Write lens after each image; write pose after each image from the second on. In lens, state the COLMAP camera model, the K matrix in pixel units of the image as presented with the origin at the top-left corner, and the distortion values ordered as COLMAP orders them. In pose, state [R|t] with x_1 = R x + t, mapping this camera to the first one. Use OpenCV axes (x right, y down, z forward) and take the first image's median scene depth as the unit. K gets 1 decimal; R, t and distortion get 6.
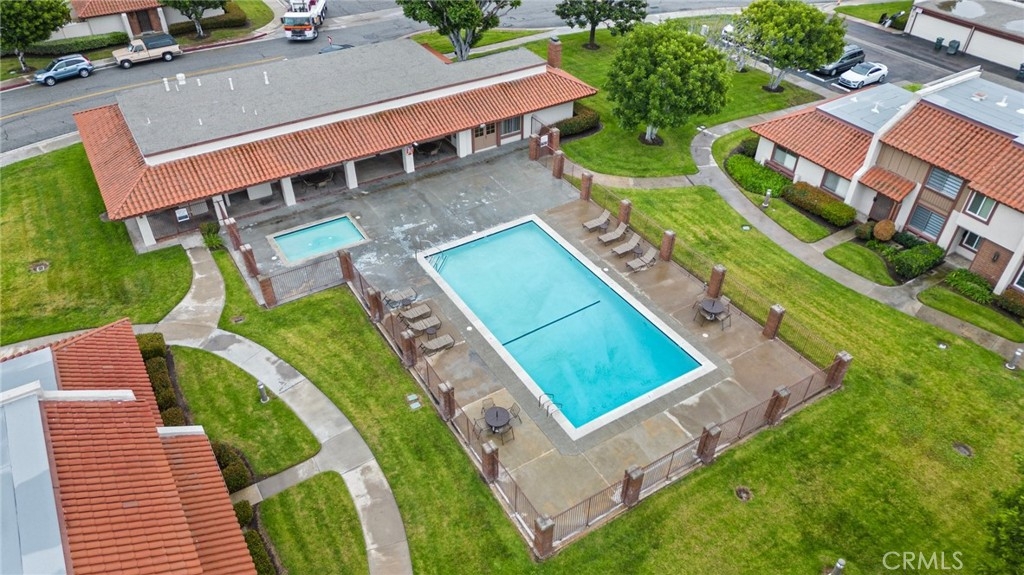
lens RADIAL K [[723.4, 0, 512.0], [0, 723.4, 287.5], [0, 0, 1]] dist [0.008950, -0.004921]
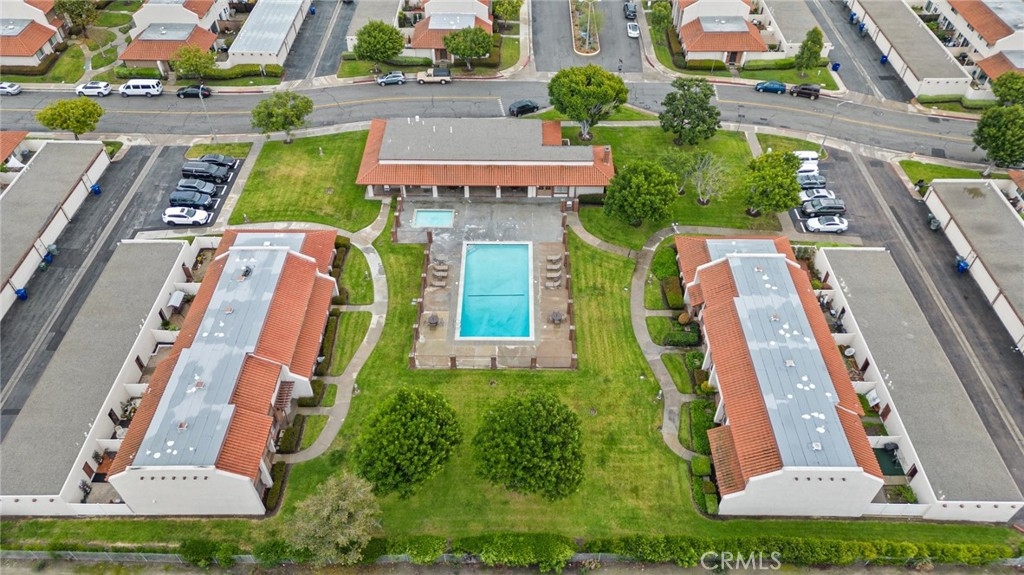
lens RADIAL K [[723.4, 0, 512.0], [0, 723.4, 287.5], [0, 0, 1]] dist [0.008950, -0.004921]
pose [[0.842992, 0.372931, -0.387669, 0.830208], [-0.330031, 0.927657, 0.174734, -0.327578], [0.424788, -0.019356, 0.905086, -0.833573]]
